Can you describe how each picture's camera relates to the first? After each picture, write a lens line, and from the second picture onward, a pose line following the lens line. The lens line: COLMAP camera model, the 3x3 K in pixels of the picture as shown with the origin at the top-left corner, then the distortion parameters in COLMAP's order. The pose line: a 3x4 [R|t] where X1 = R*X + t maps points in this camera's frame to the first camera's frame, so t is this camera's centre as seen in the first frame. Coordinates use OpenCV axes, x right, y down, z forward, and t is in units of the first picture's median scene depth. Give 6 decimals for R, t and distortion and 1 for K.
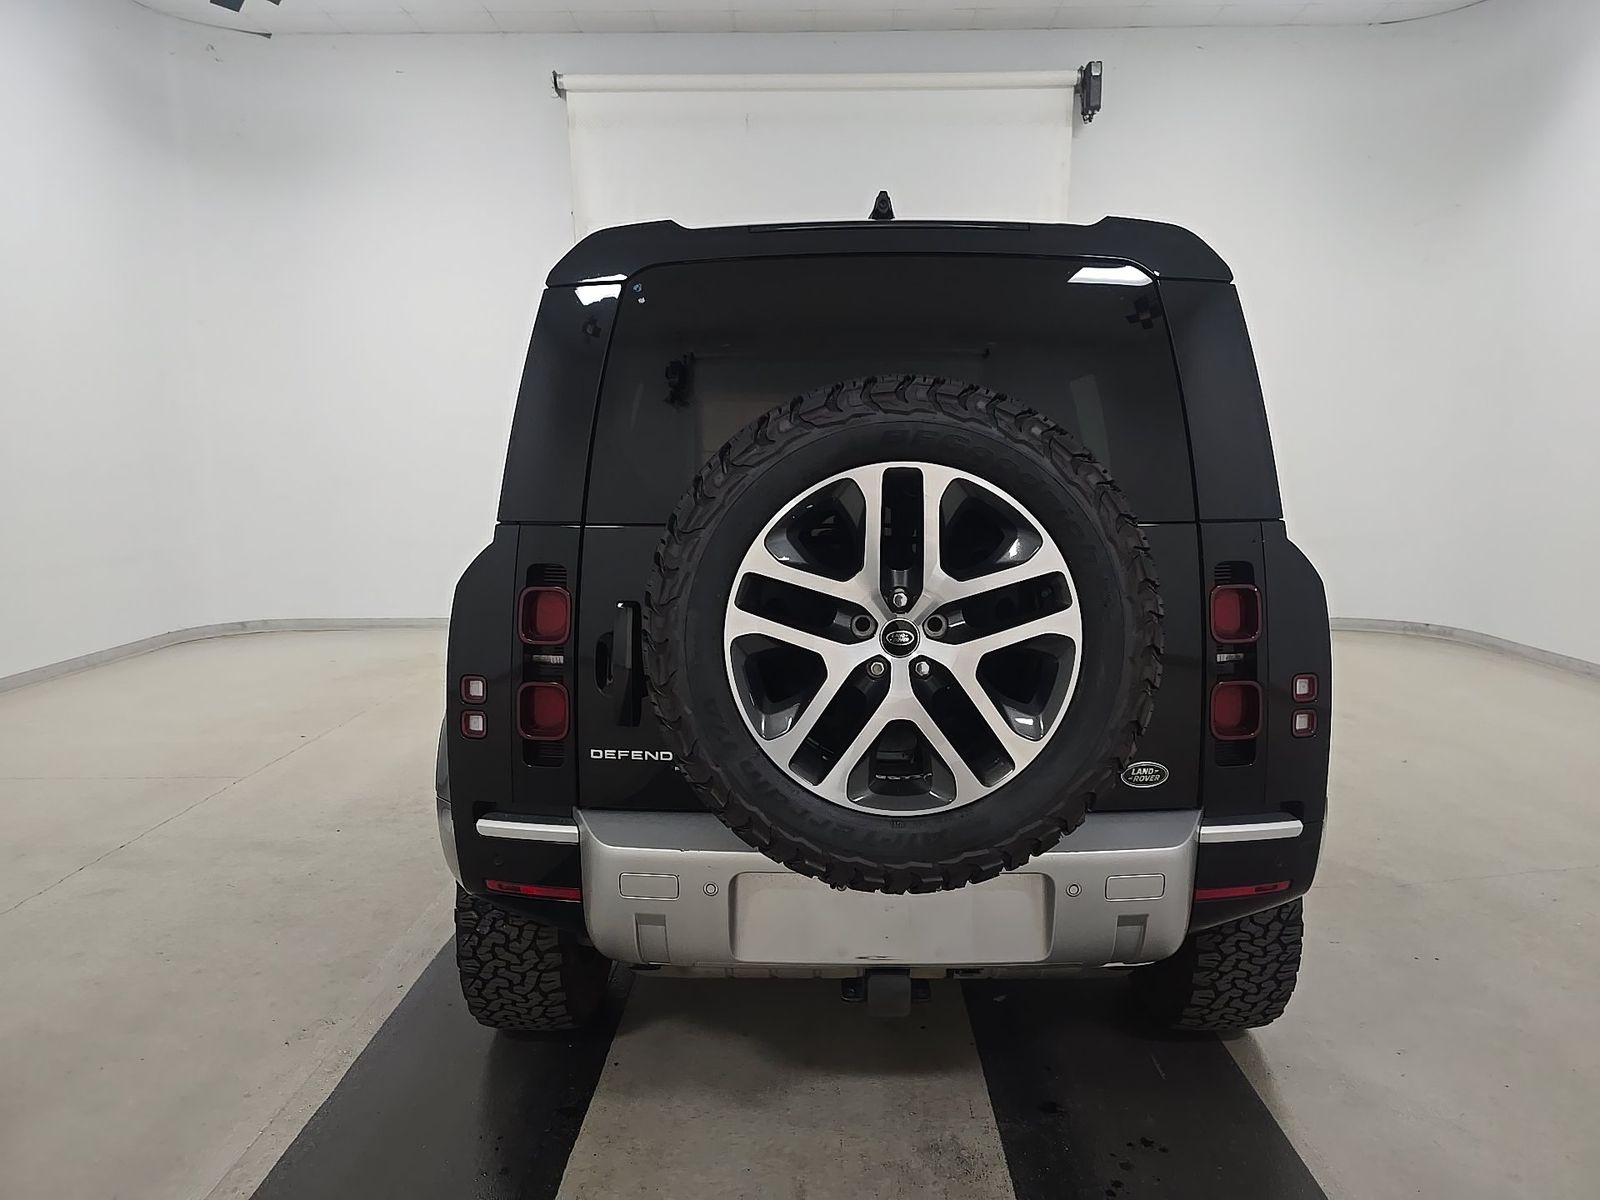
lens RADIAL K [[1084.2, 0, 808.5], [0, 1084.2, 594.6], [0, 0, 1]] dist [0.055049, -0.045582]
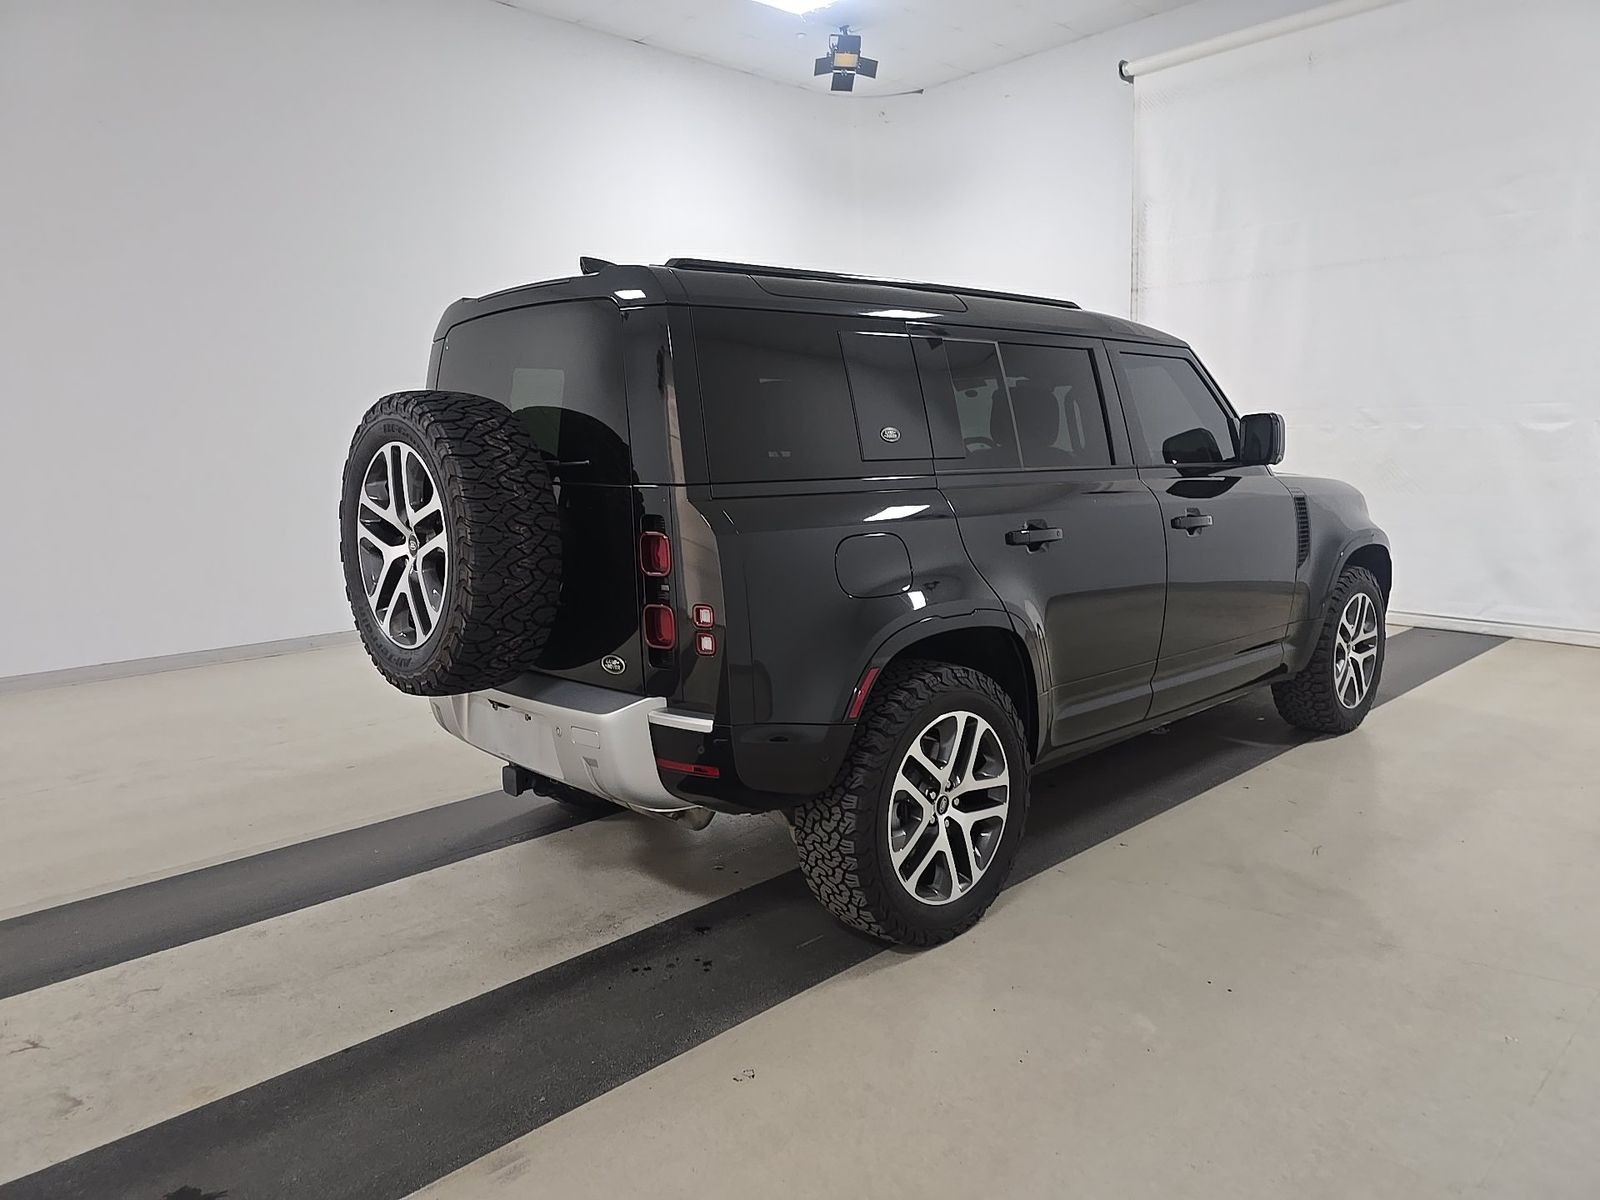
lens RADIAL K [[1084.2, 0, 808.5], [0, 1084.2, 594.6], [0, 0, 1]] dist [0.055049, -0.045582]
pose [[0.698175, 0.091783, -0.710019, 1.200139], [-0.071411, 0.995730, 0.058497, -0.019431], [0.712357, 0.009862, 0.701748, 0.163302]]
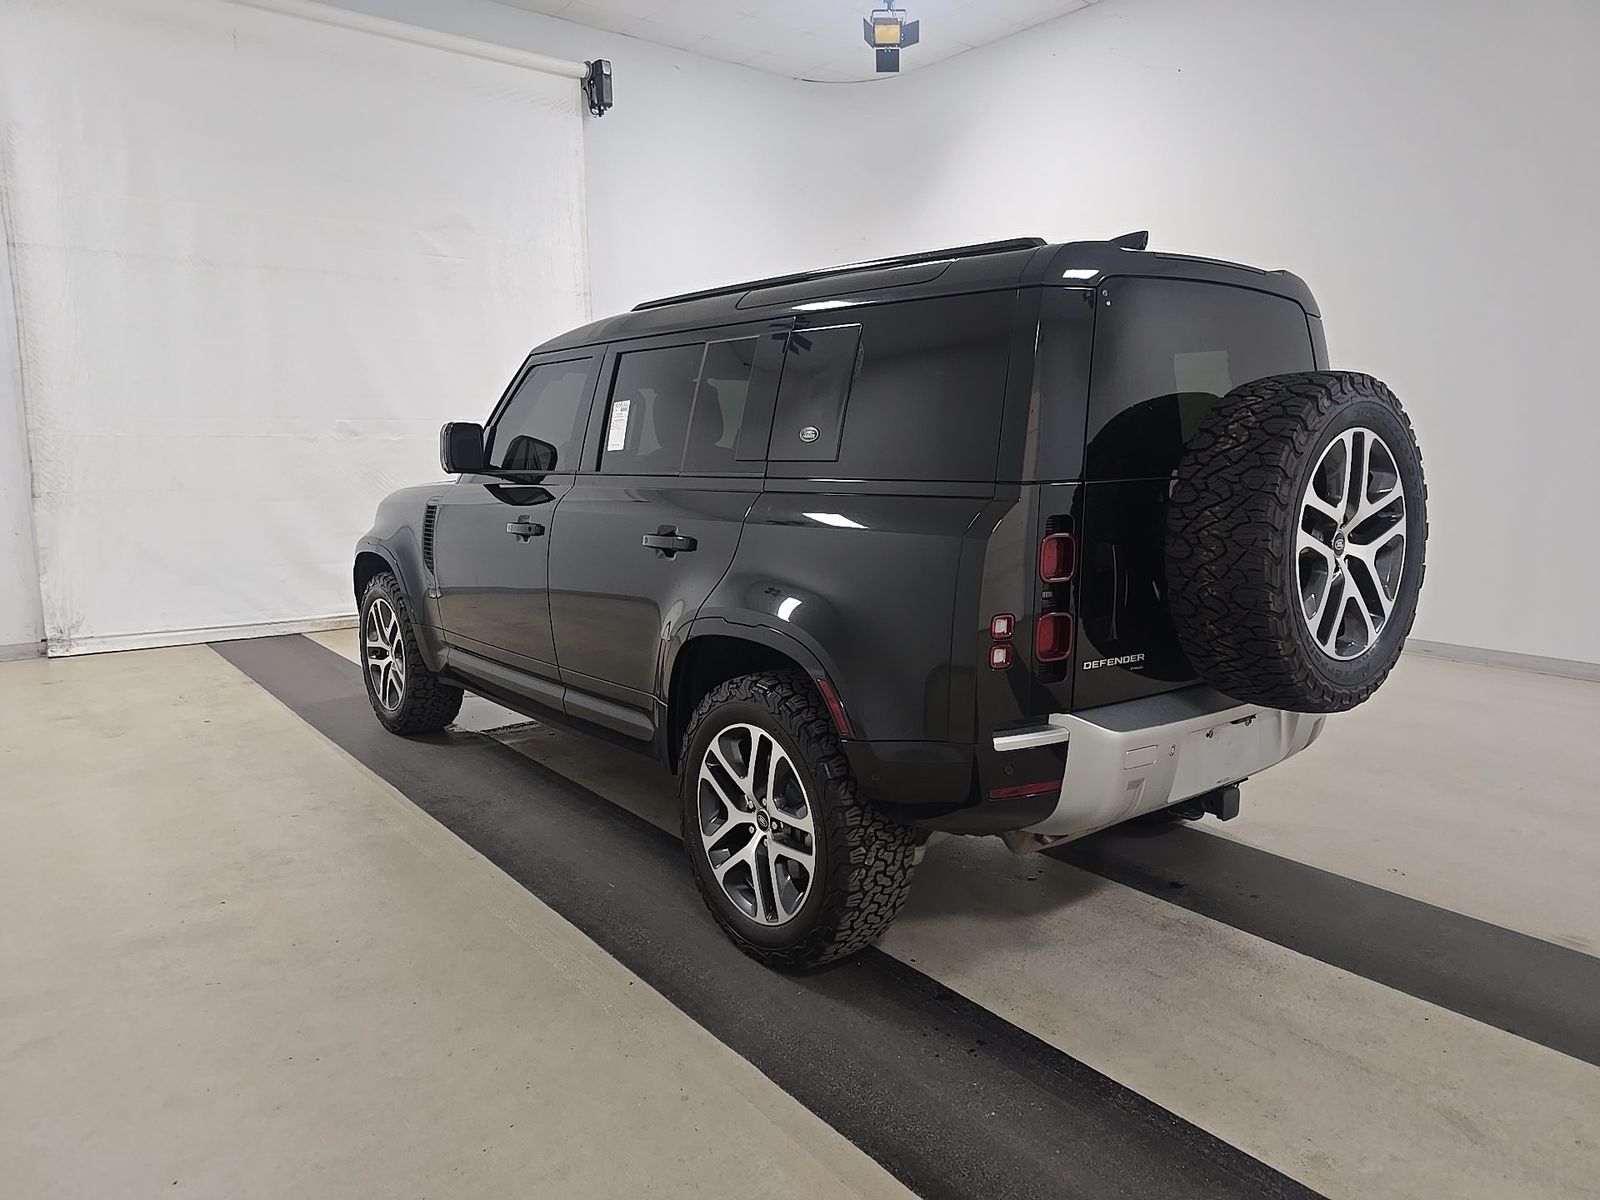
lens RADIAL K [[1084.2, 0, 808.5], [0, 1084.2, 594.6], [0, 0, 1]] dist [0.055049, -0.045582]
pose [[0.772122, -0.094207, 0.628453, -1.004977], [0.081937, 0.995454, 0.048552, -0.017772], [-0.630170, 0.014006, 0.776331, 0.189010]]
